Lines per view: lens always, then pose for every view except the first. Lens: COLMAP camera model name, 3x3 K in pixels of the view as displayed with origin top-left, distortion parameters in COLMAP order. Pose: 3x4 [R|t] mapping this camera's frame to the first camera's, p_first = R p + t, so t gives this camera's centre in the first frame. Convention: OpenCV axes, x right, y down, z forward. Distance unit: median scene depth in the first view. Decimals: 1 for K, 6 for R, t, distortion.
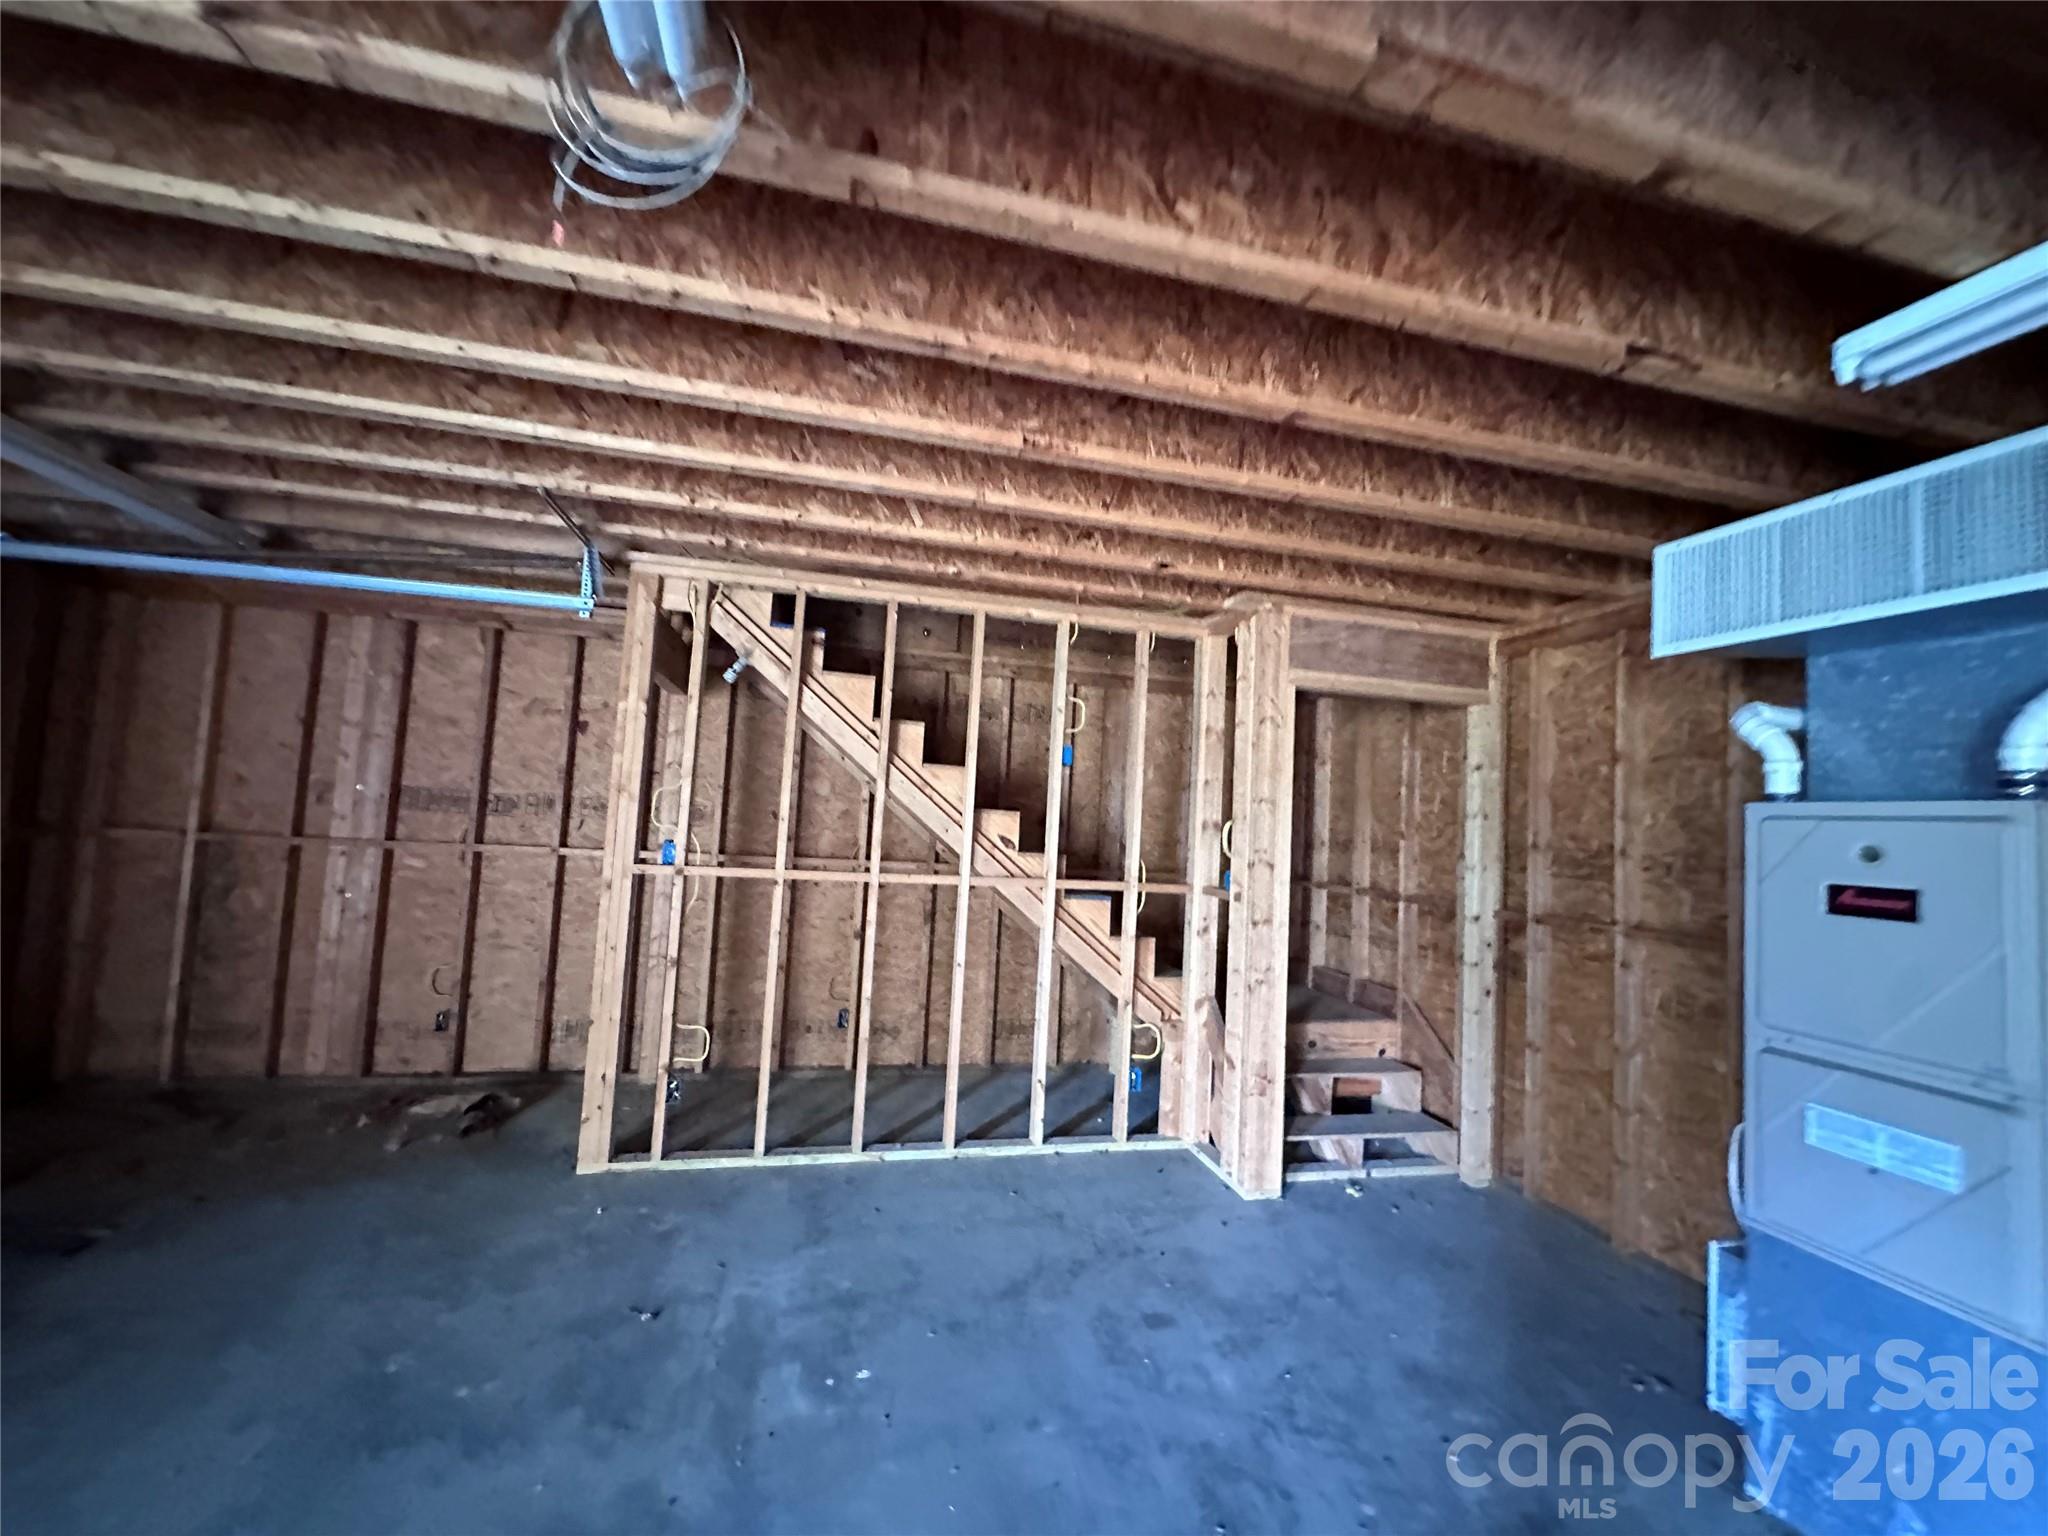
lens RADIAL K [[814.1, 0, 1026.2], [0, 814.1, 768.7], [0, 0, 1]] dist [-0.004976, 0.001072]
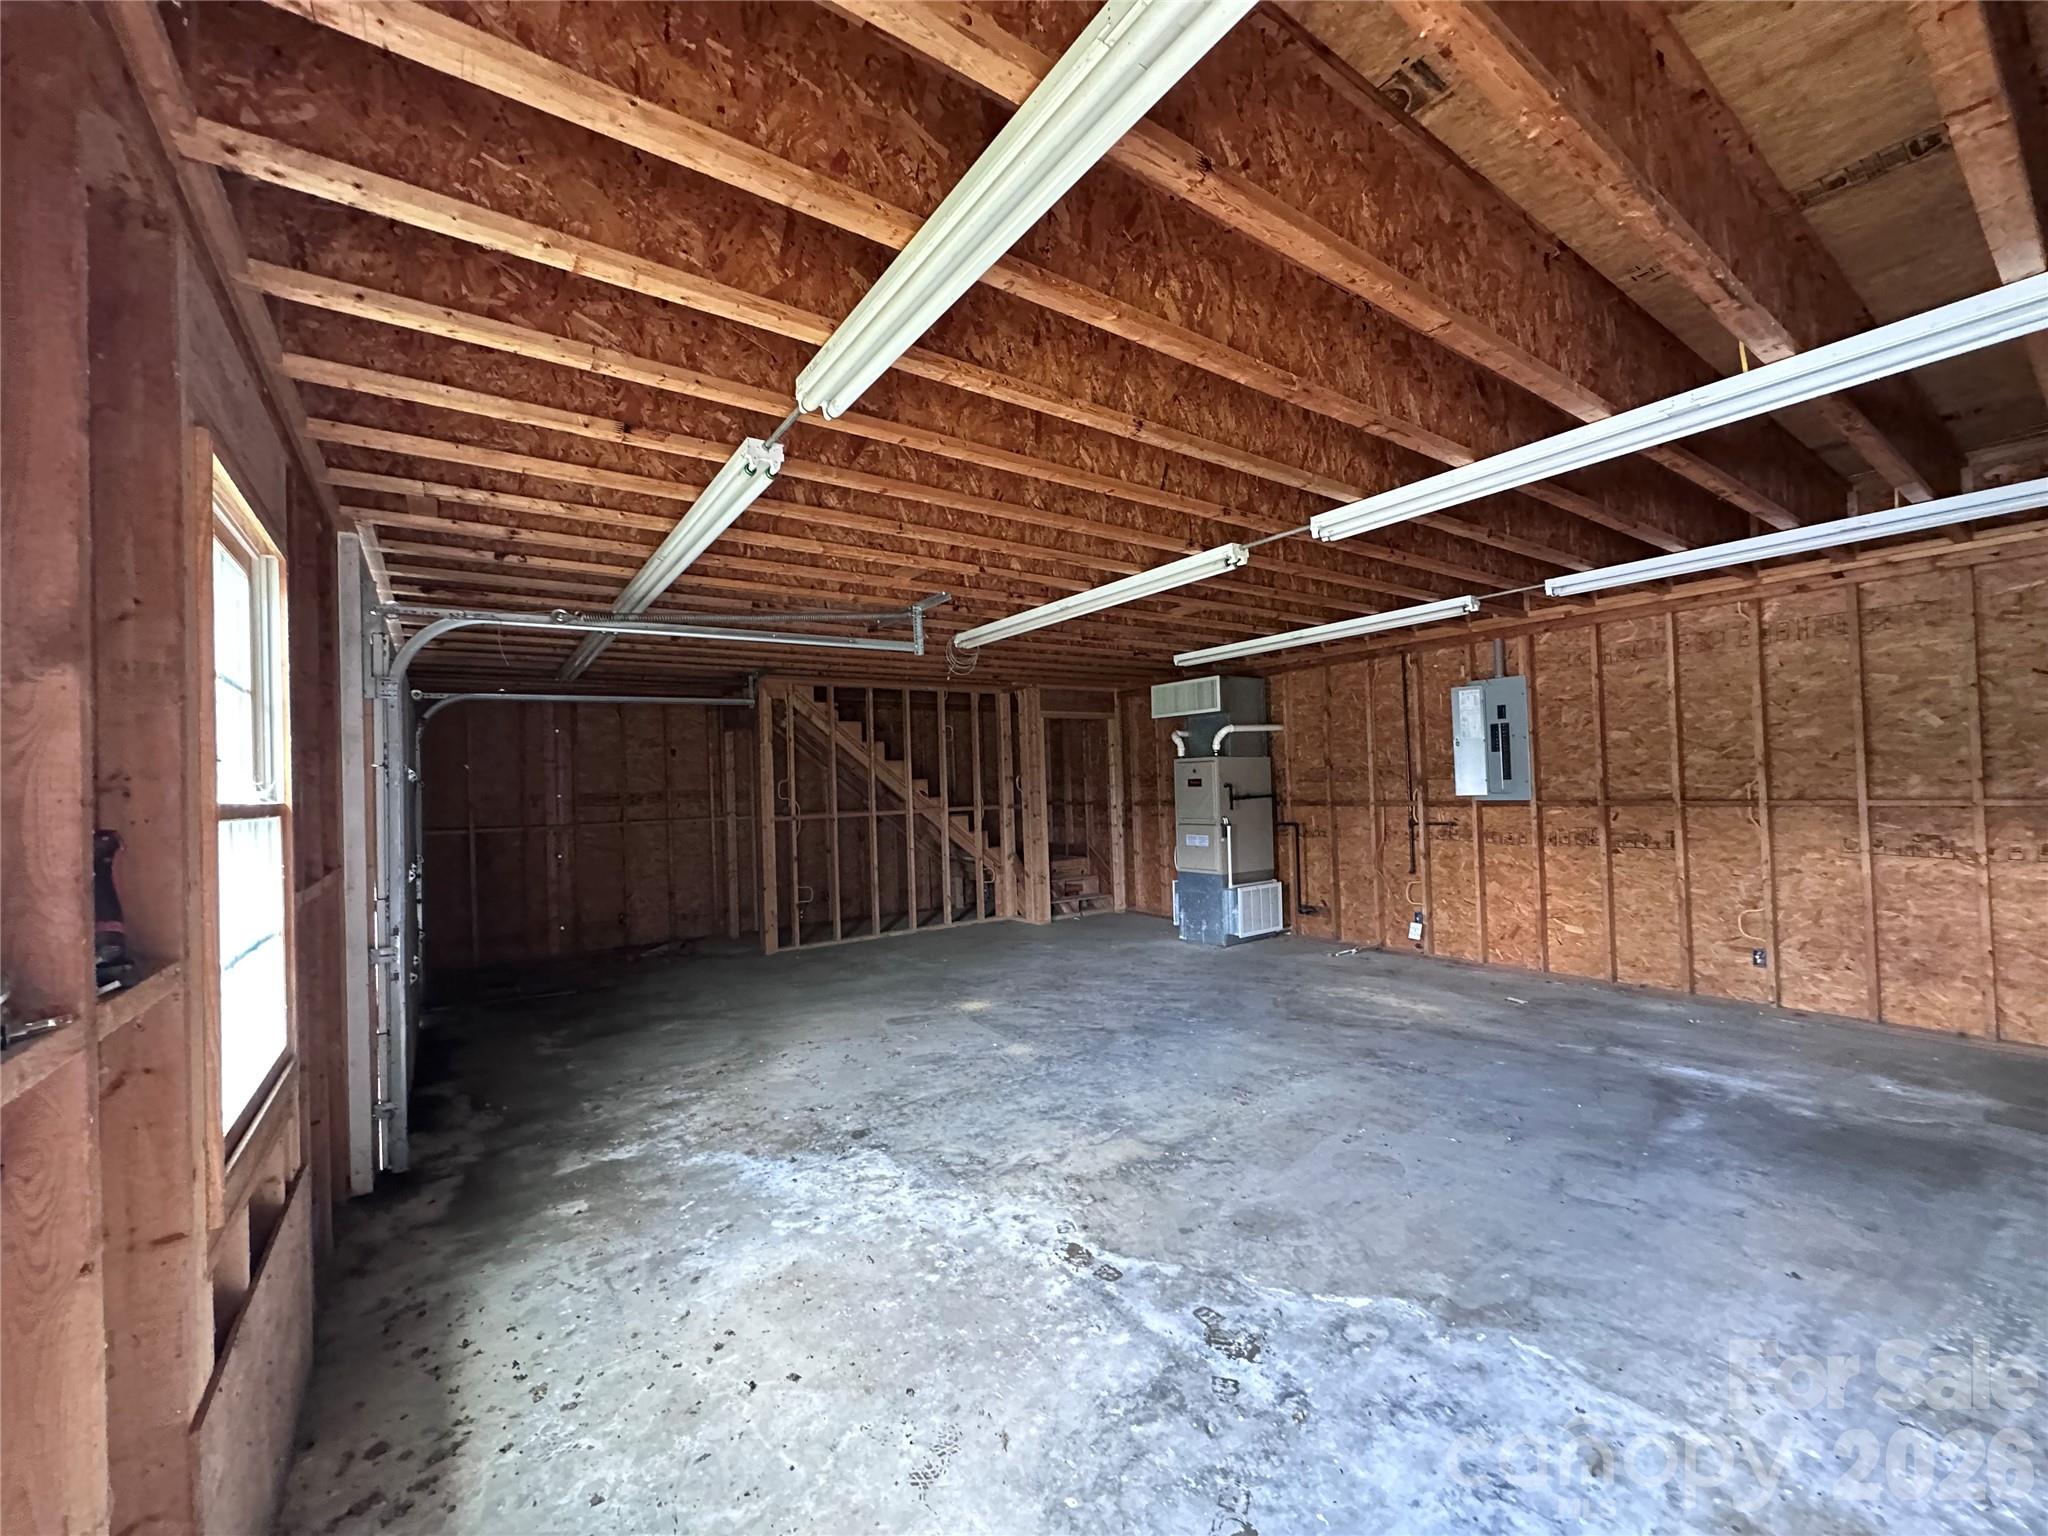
lens RADIAL K [[814.1, 0, 1025.3], [0, 814.1, 769.0], [0, 0, 1]] dist [-0.004976, 0.001072]
pose [[0.927060, -0.078247, 0.366656, -0.589684], [0.059218, 0.996263, 0.062882, -0.100220], [-0.370206, -0.036583, 0.928229, -1.176659]]
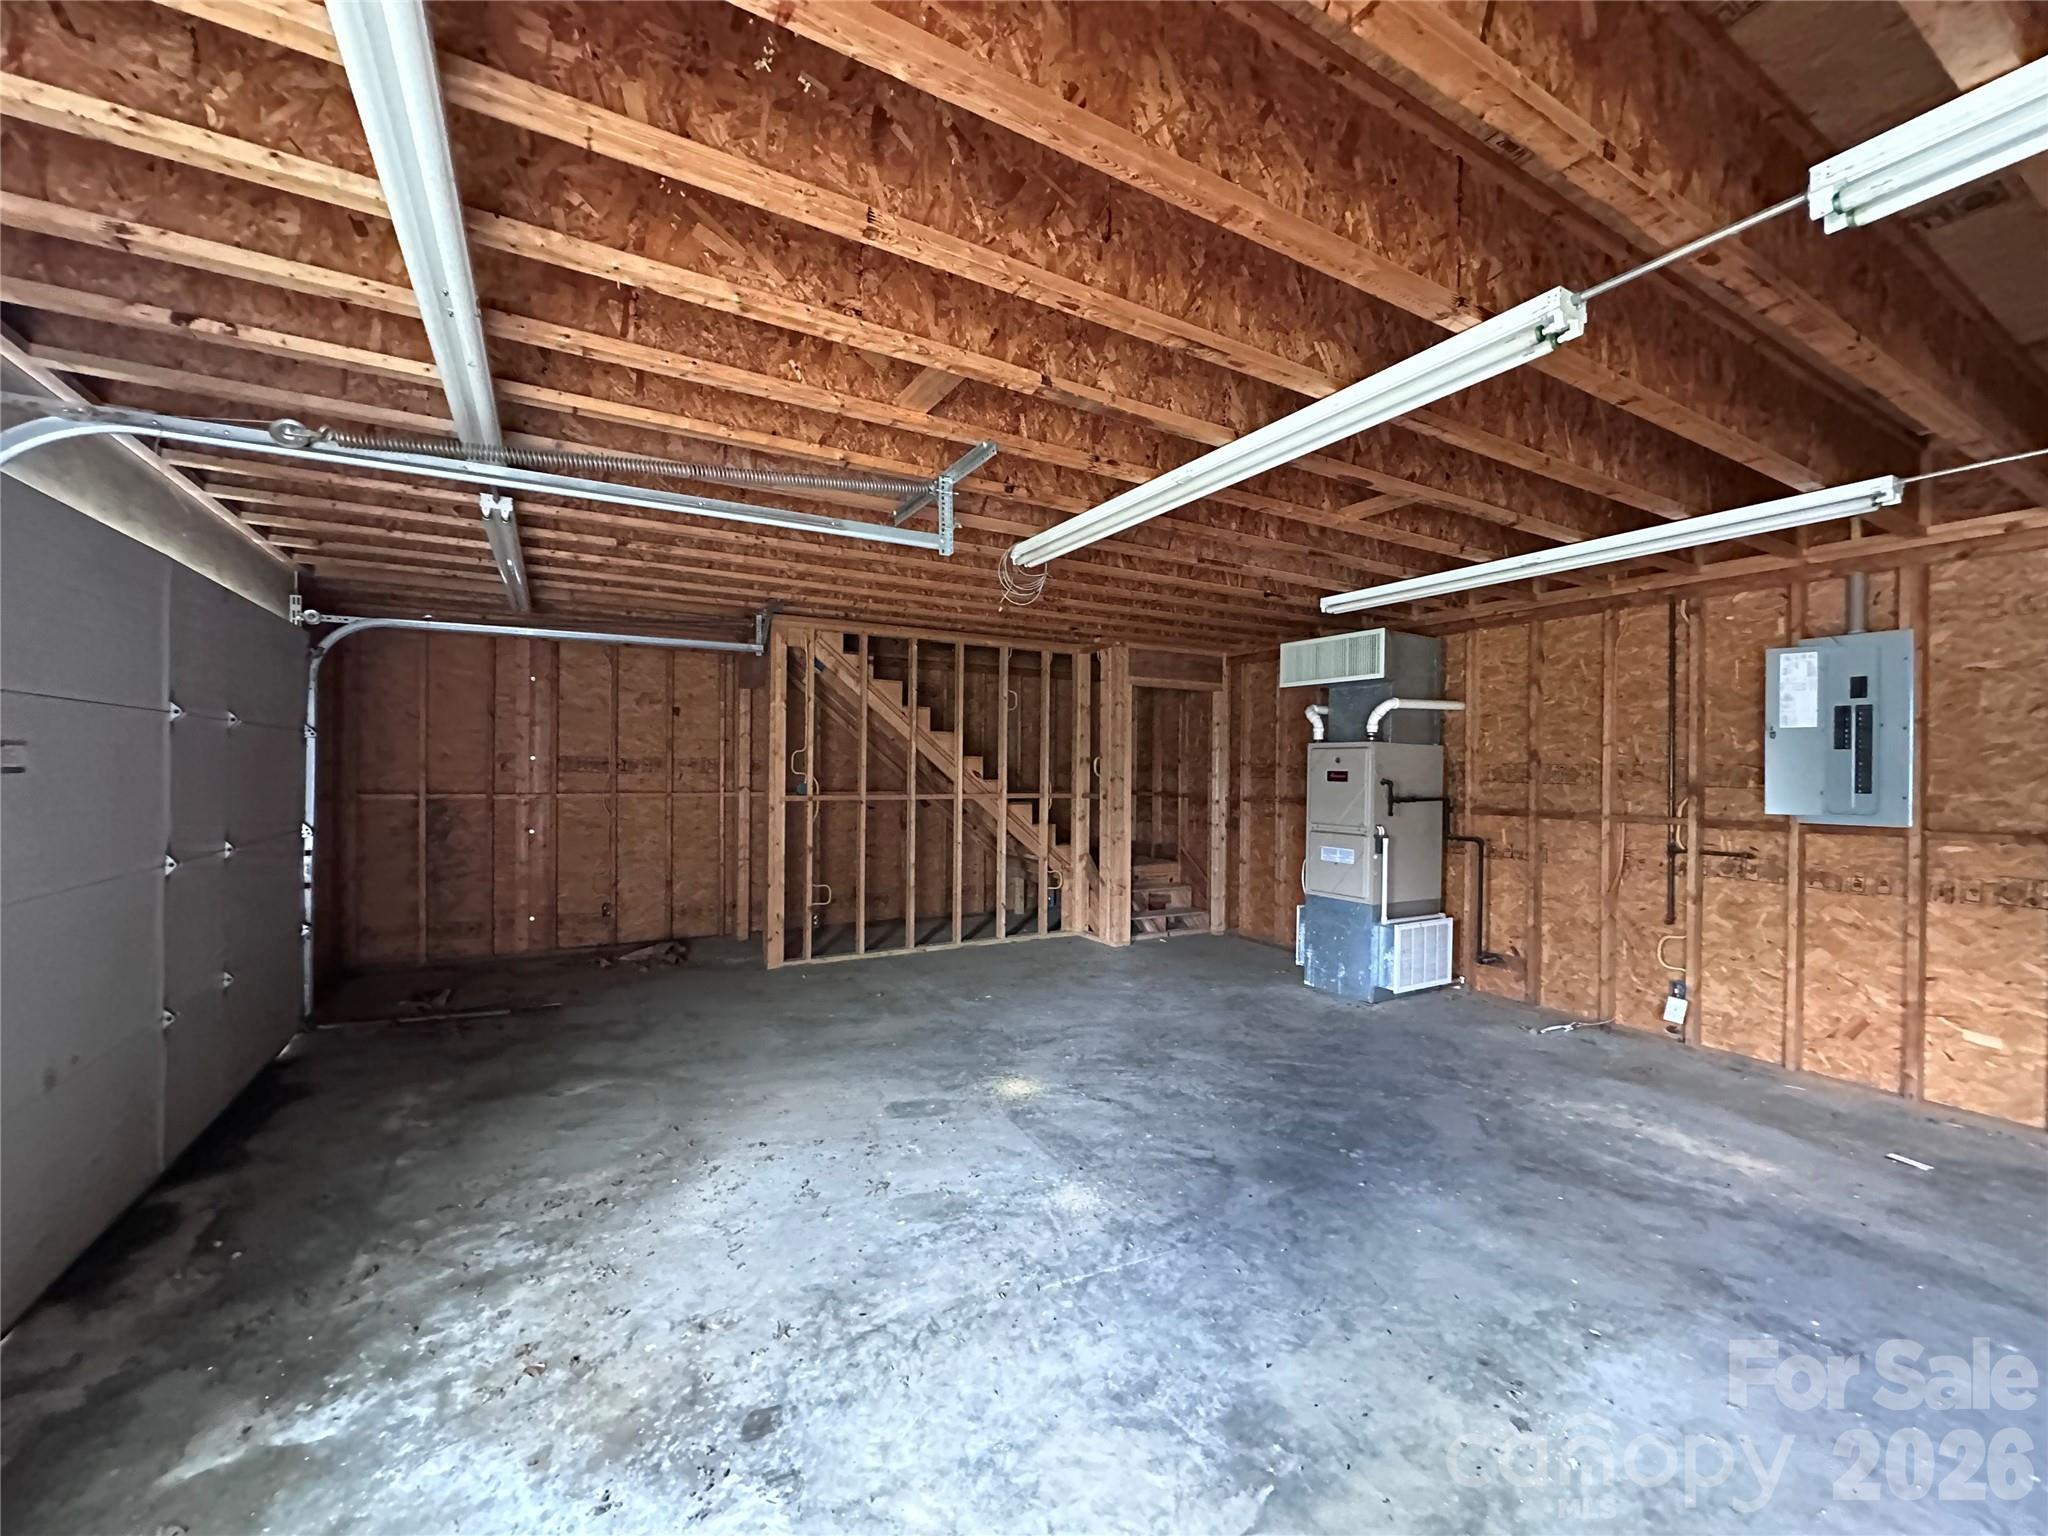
lens RADIAL K [[814.1, 0, 1025.7], [0, 814.1, 769.4], [0, 0, 1]] dist [-0.004976, 0.001072]
pose [[0.960624, -0.044602, 0.274248, -0.419414], [0.023464, 0.996528, 0.079879, -0.060044], [-0.276858, -0.070299, 0.958336, -0.737119]]
